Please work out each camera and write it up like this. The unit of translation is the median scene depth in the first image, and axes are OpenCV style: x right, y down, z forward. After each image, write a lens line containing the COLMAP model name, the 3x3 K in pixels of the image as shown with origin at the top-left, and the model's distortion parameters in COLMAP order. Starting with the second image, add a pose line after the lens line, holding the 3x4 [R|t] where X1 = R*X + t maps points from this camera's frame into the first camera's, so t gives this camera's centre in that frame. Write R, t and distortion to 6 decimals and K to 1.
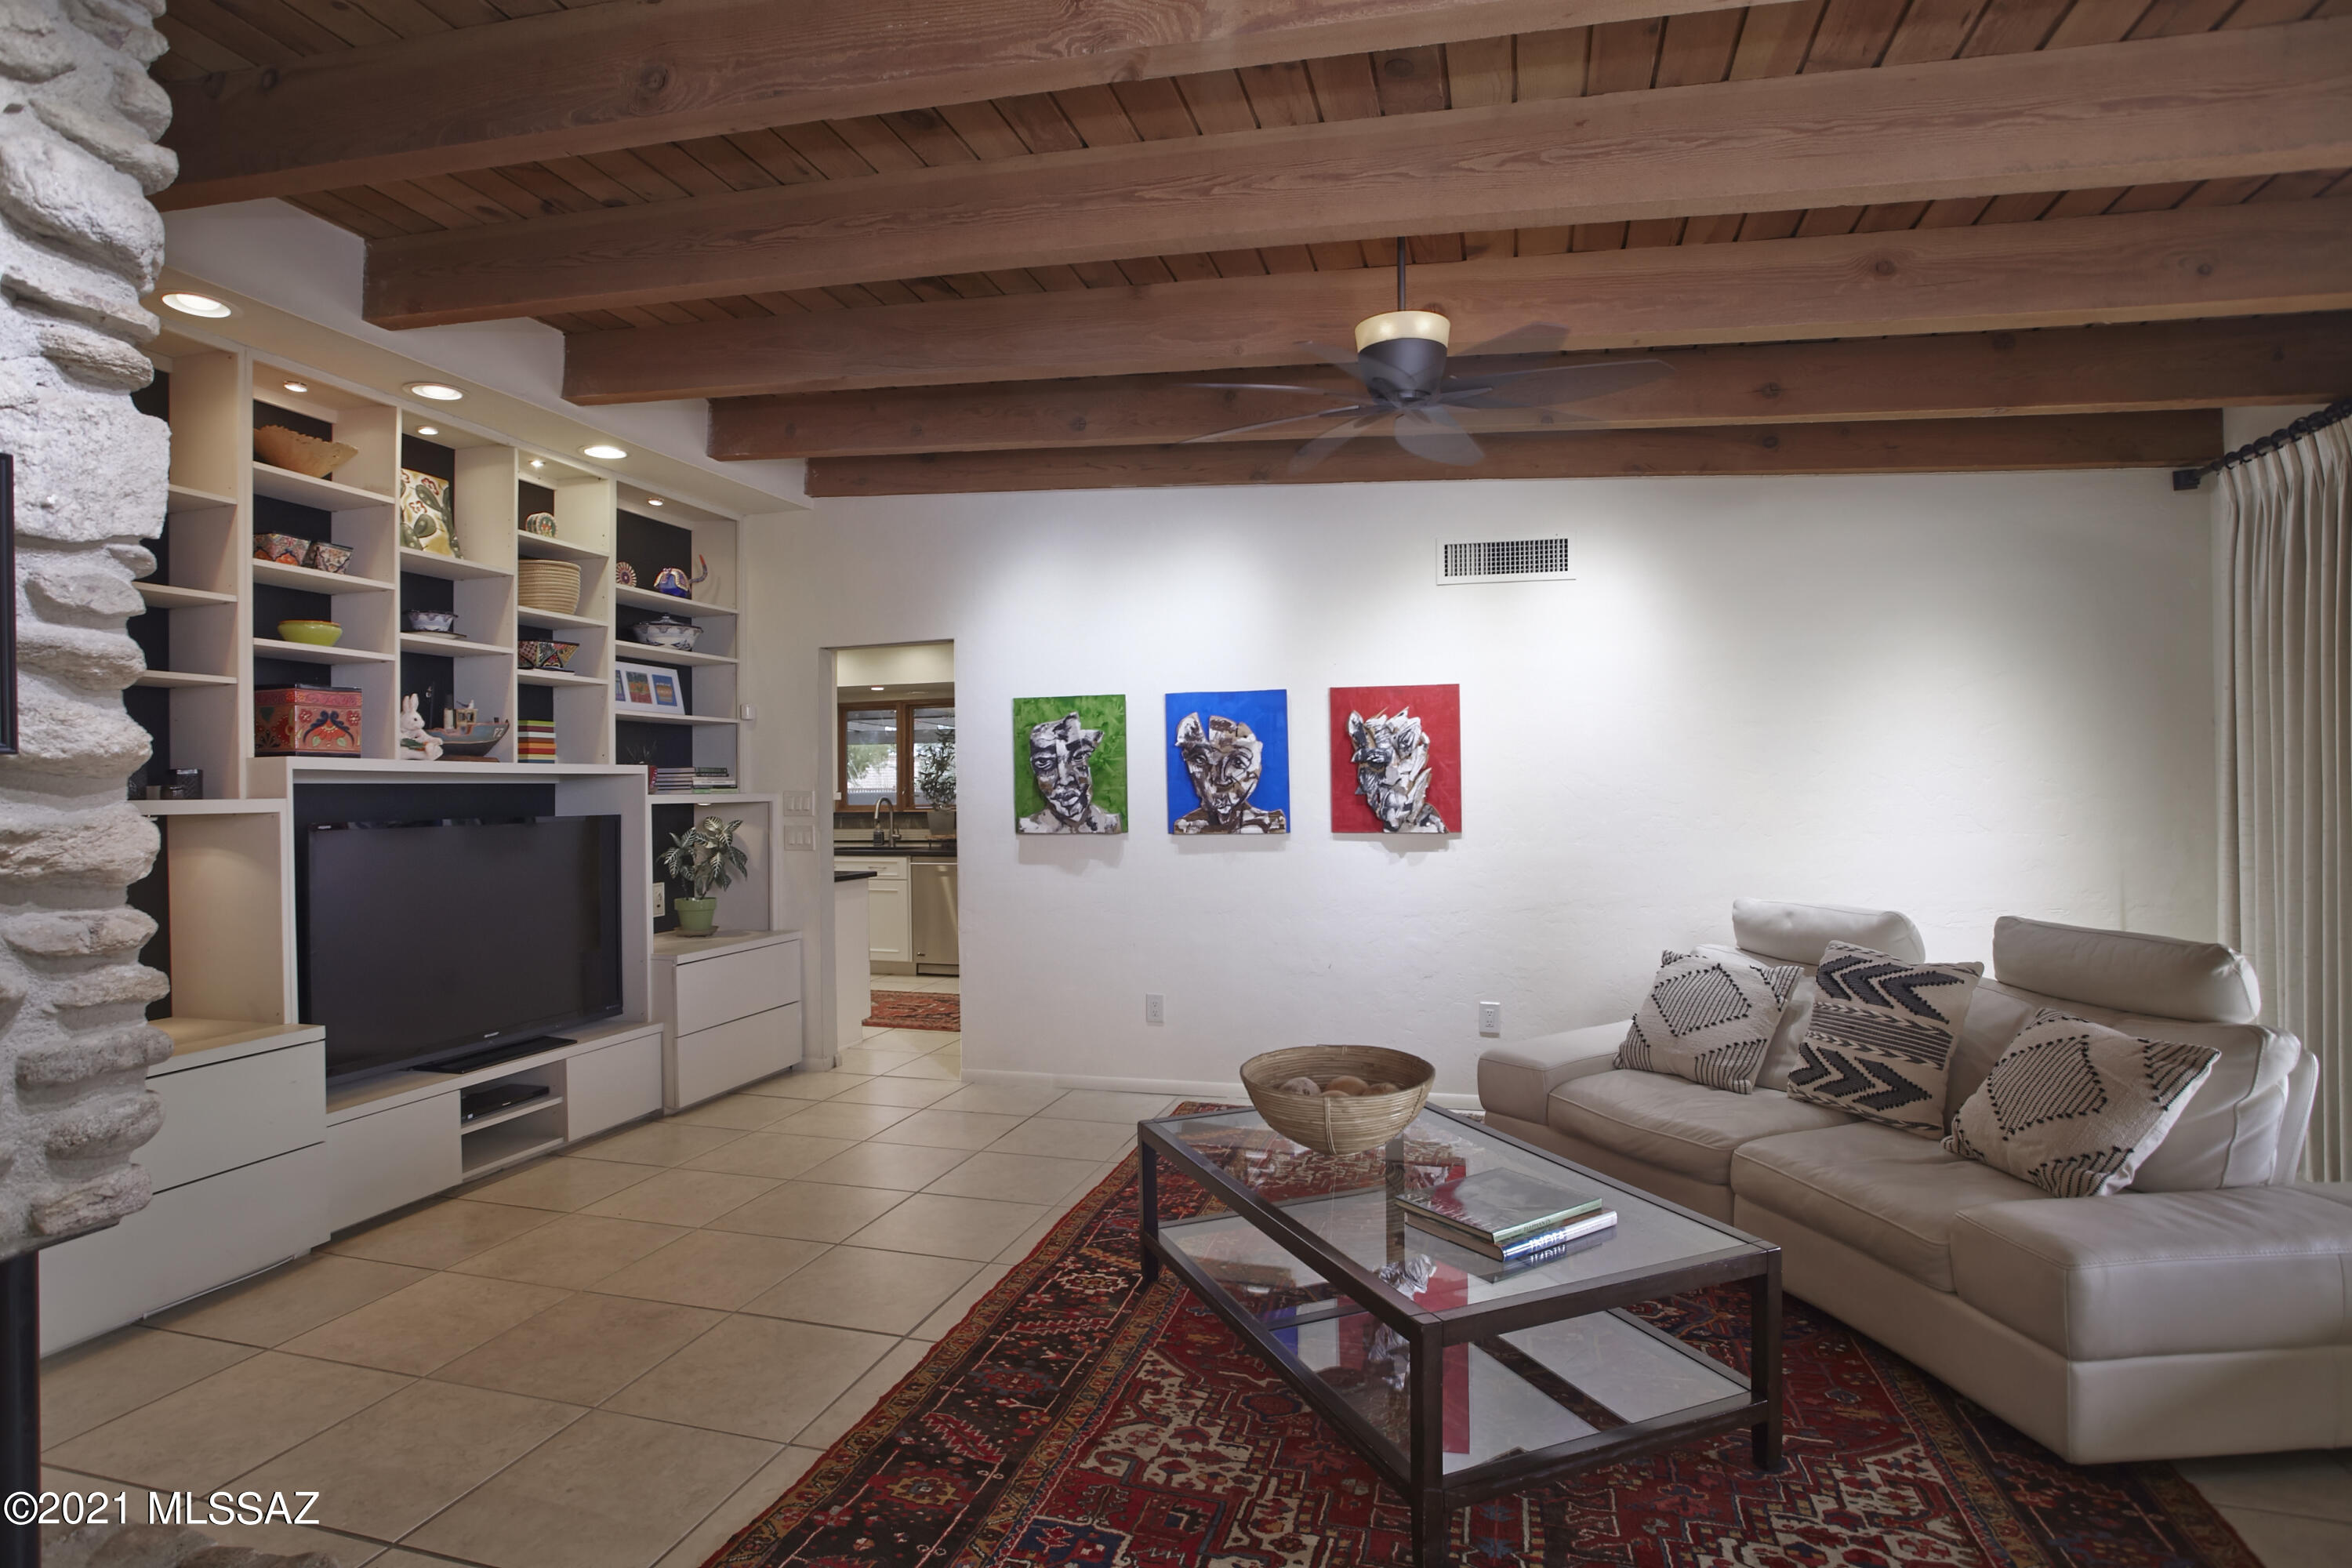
lens RADIAL K [[1163.9, 0, 1163.6], [0, 1163.9, 789.3], [0, 0, 1]] dist [-0.043394, 0.002071]
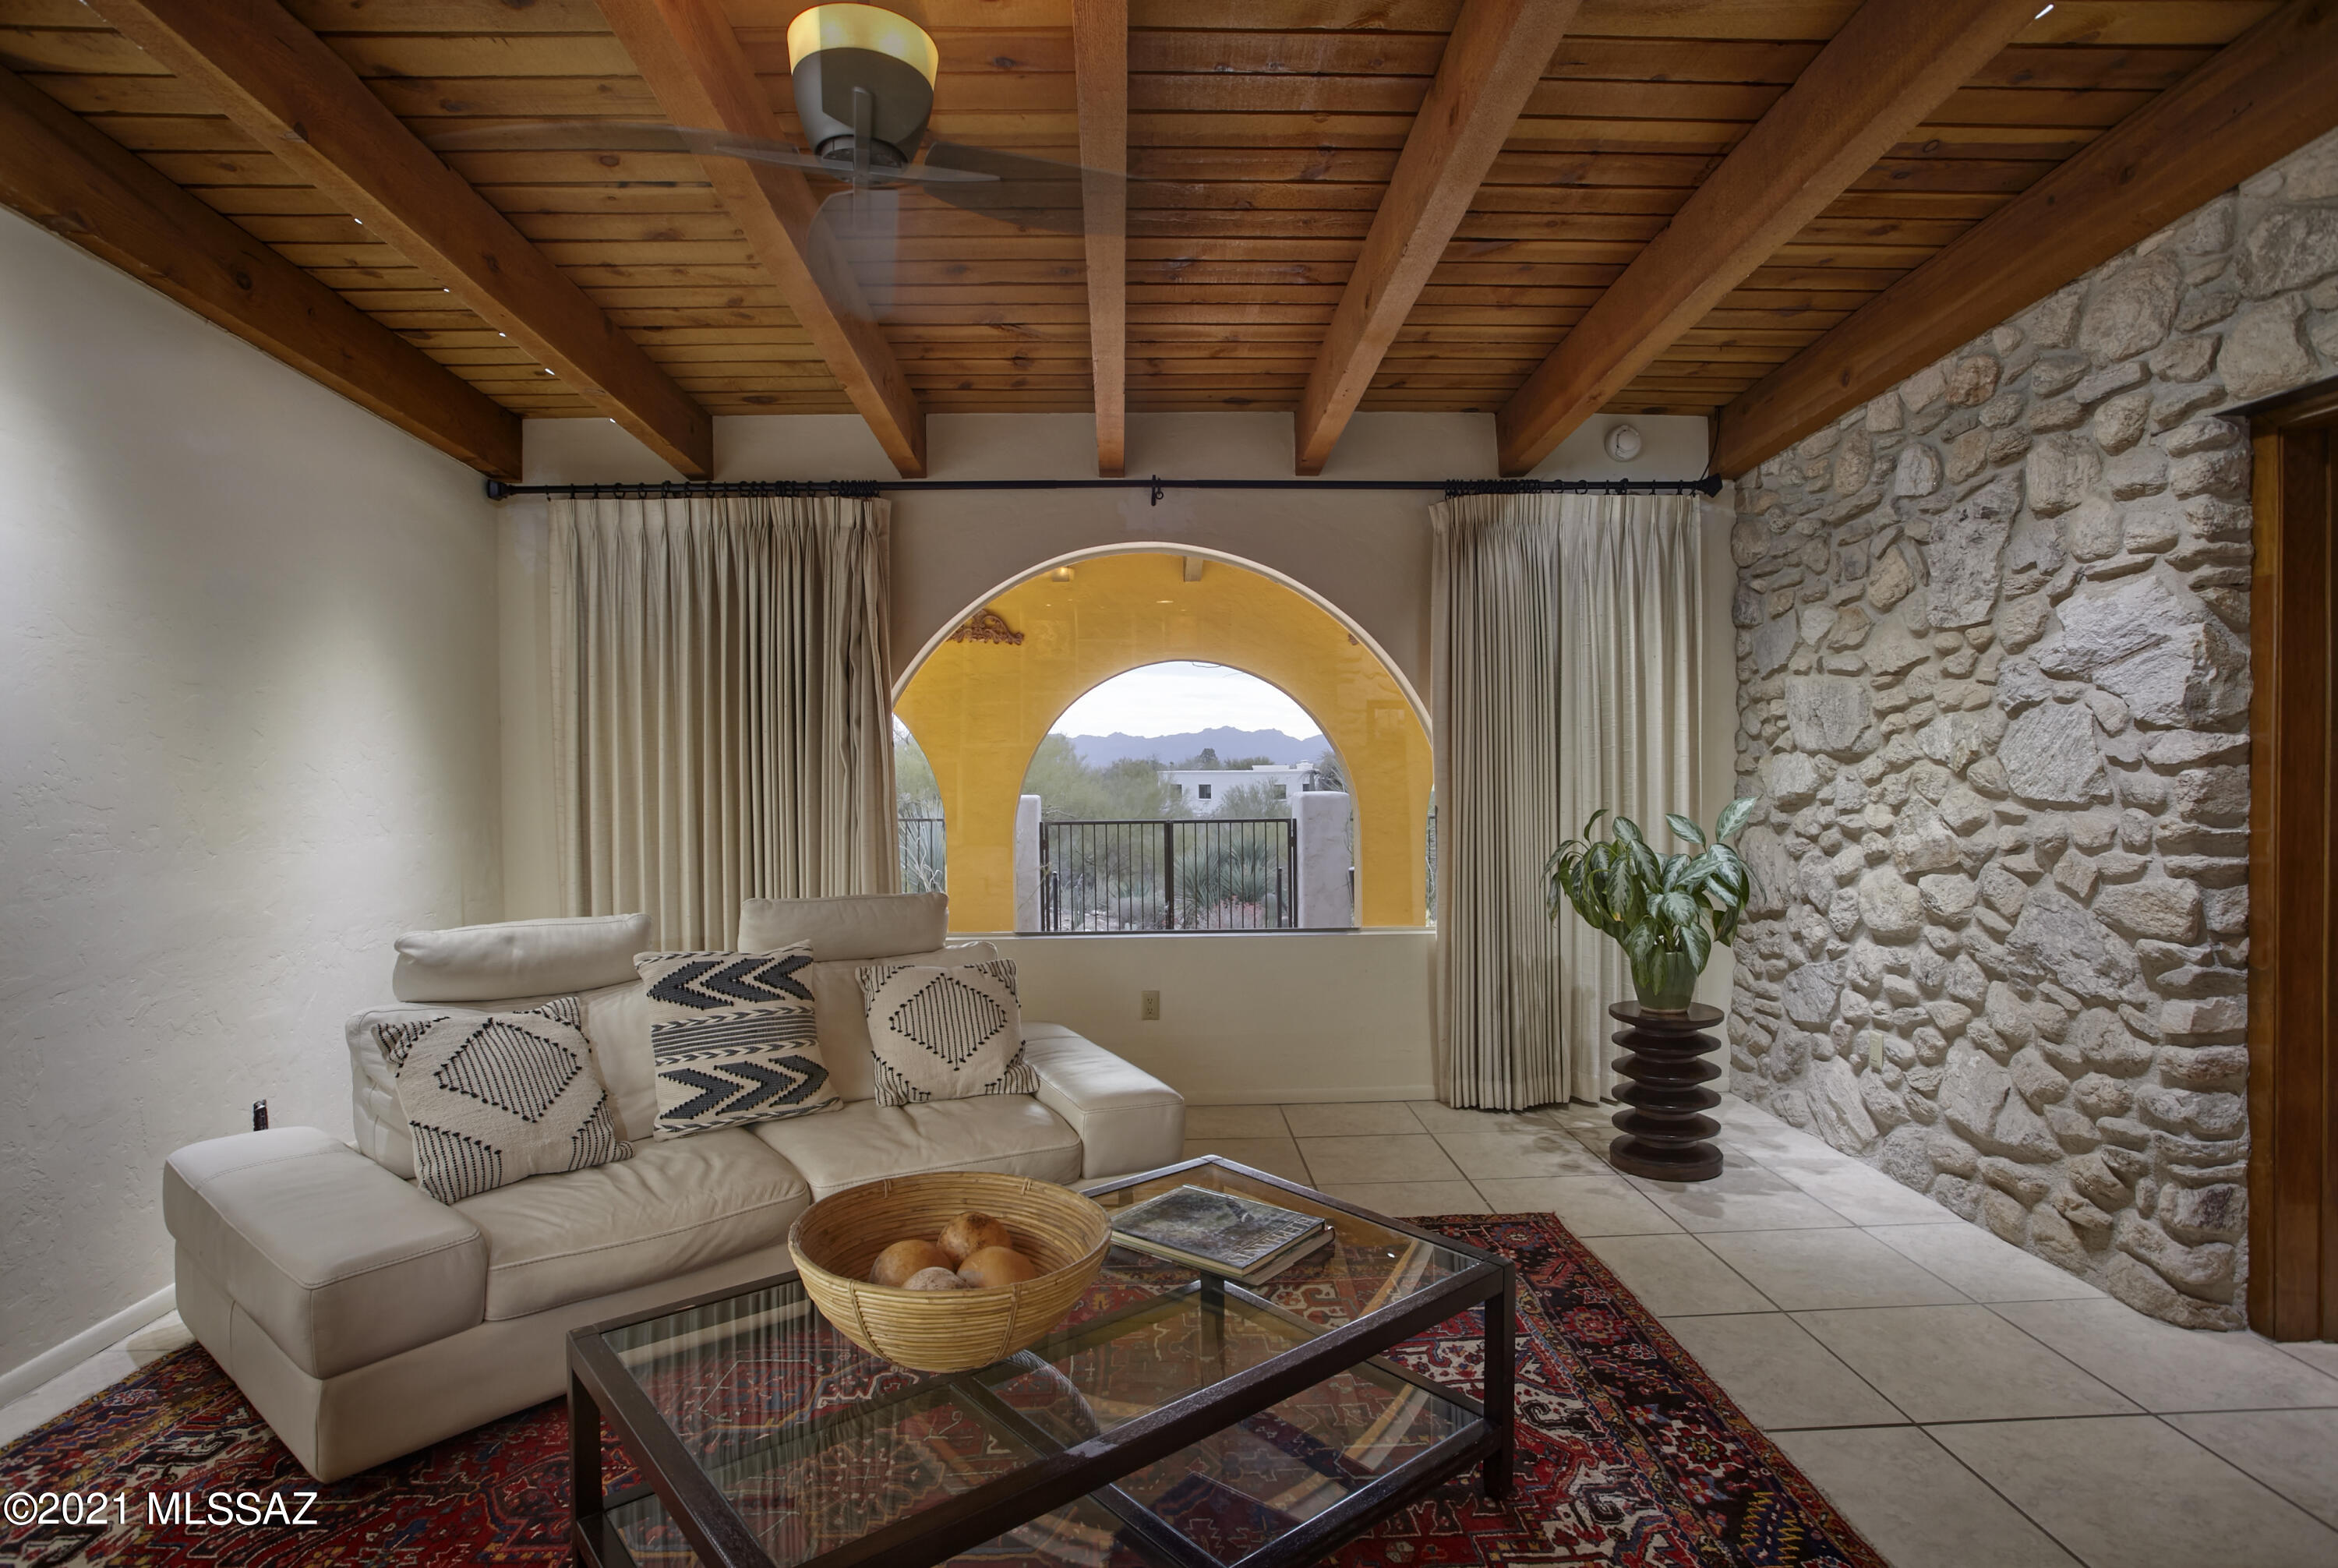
lens RADIAL K [[1221.4, 0, 1160.0], [0, 1221.4, 792.4], [0, 0, 1]] dist [-0.049794, 0.022519]
pose [[-0.315784, -0.002112, 0.948829, -0.281763], [0.010334, 0.999931, 0.005665, 0.007147], [-0.948775, 0.011594, -0.315741, 0.633649]]
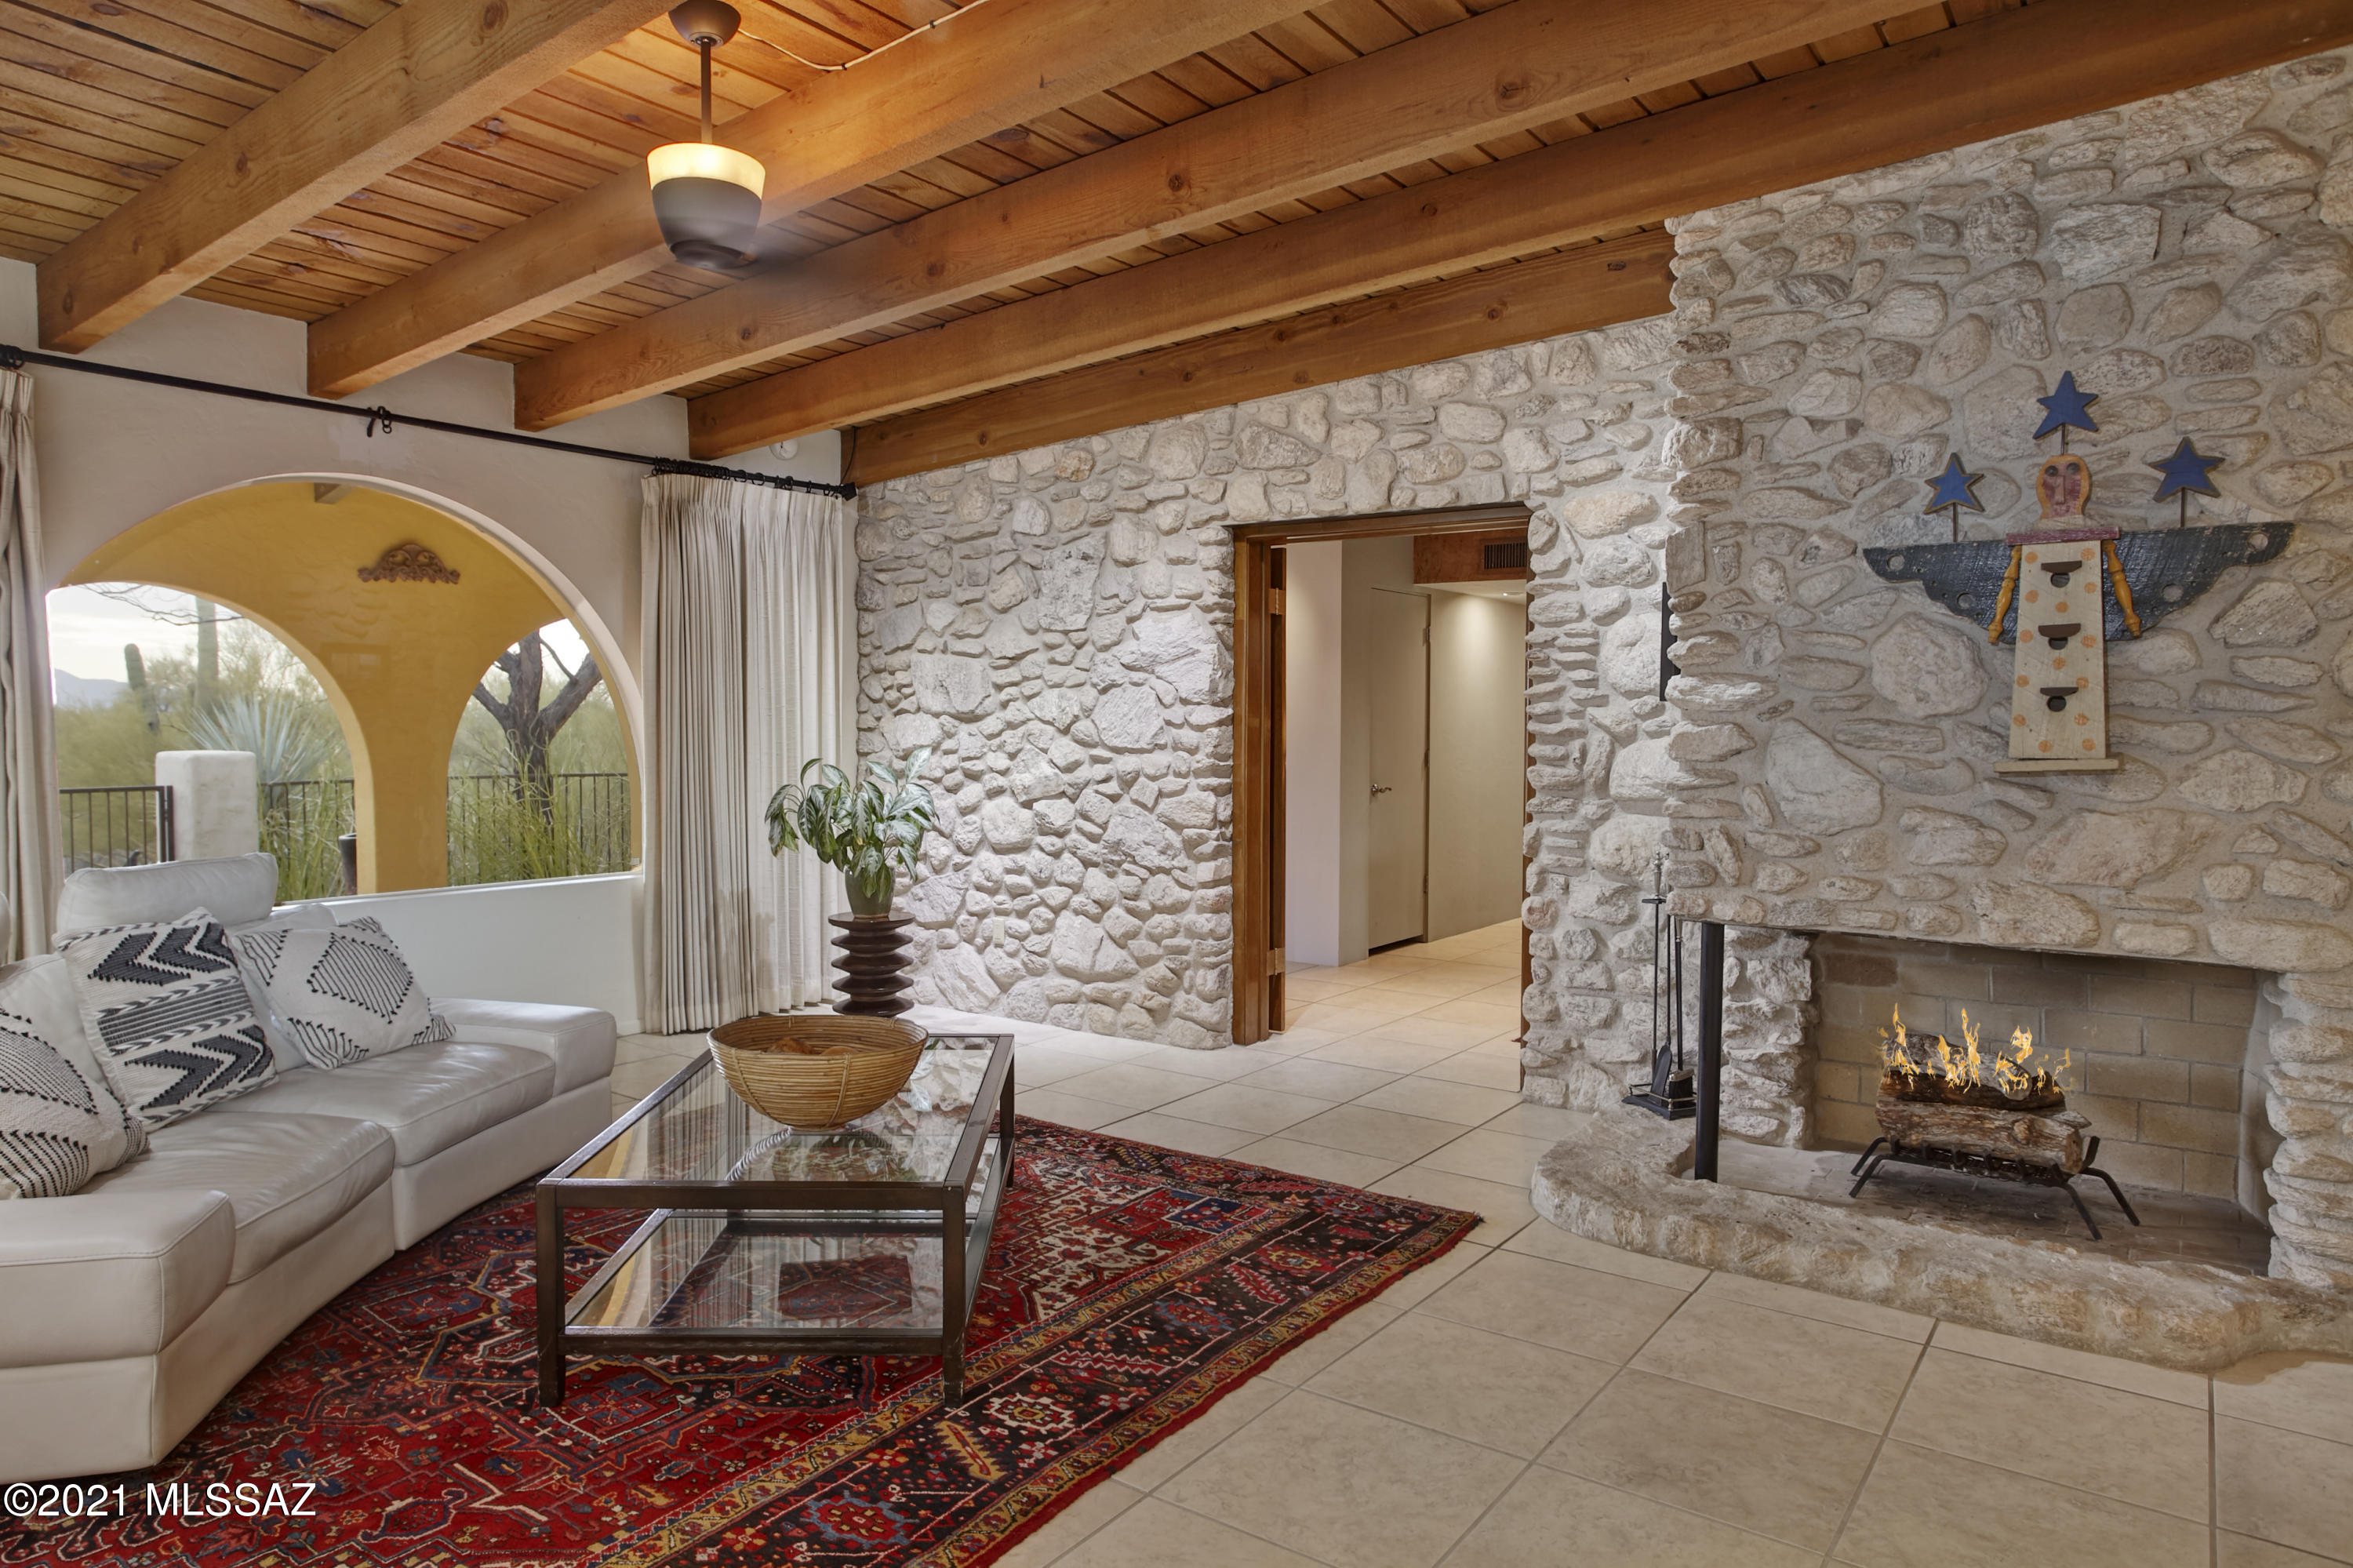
lens RADIAL K [[1496.6, 0, 1165.7], [0, 1496.6, 785.7], [0, 0, 1]] dist [-0.048021, 0.021060]
pose [[-0.941762, -0.003299, 0.336263, -0.278913], [0.008938, 0.999353, 0.034837, 0.008479], [-0.336160, 0.035814, -0.941124, 1.142060]]
